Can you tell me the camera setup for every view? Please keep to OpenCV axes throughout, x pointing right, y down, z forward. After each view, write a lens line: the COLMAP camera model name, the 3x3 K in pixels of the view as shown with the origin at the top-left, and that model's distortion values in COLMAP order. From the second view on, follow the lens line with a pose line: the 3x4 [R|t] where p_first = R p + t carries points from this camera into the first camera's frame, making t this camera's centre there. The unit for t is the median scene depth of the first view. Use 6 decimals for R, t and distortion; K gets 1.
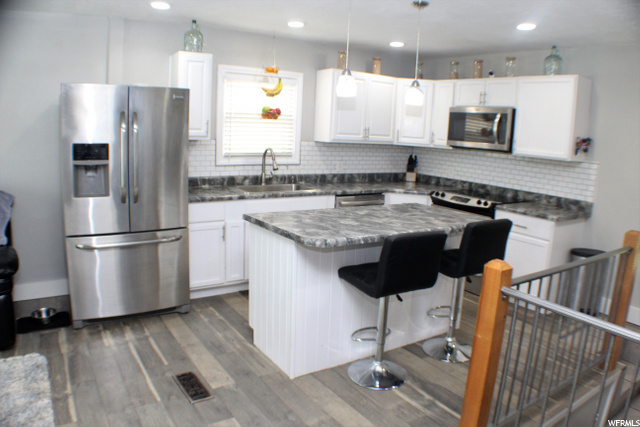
lens RADIAL K [[463.1, 0, 320.0], [0, 463.1, 213.5], [0, 0, 1]] dist [-0.204930, 0.075218]
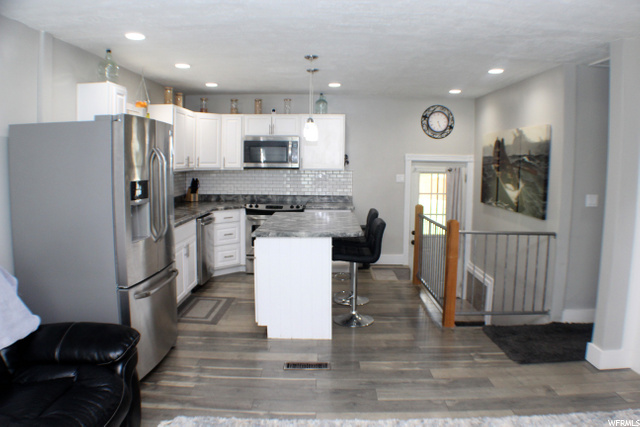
lens RADIAL K [[482.7, 0, 320.0], [0, 482.7, 213.5], [0, 0, 1]] dist [-0.172182, 0.001475]
pose [[0.567235, -0.130575, 0.813139, -0.859334], [0.166353, 0.985165, 0.042153, -0.055747], [-0.806580, 0.111358, 0.580541, 0.097038]]
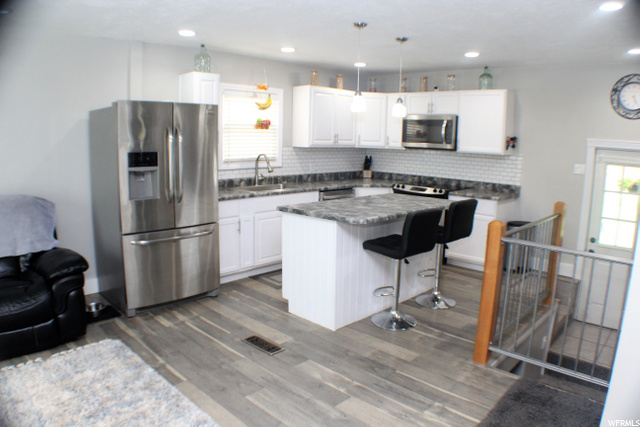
lens RADIAL K [[448.9, 0, 320.0], [0, 448.9, 213.5], [0, 0, 1]] dist [-0.208238, 0.074701]
pose [[0.977456, -0.059649, 0.202538, -0.236706], [0.061054, 0.998134, -0.000694, 0.022635], [-0.202119, 0.013044, 0.979274, -0.160320]]
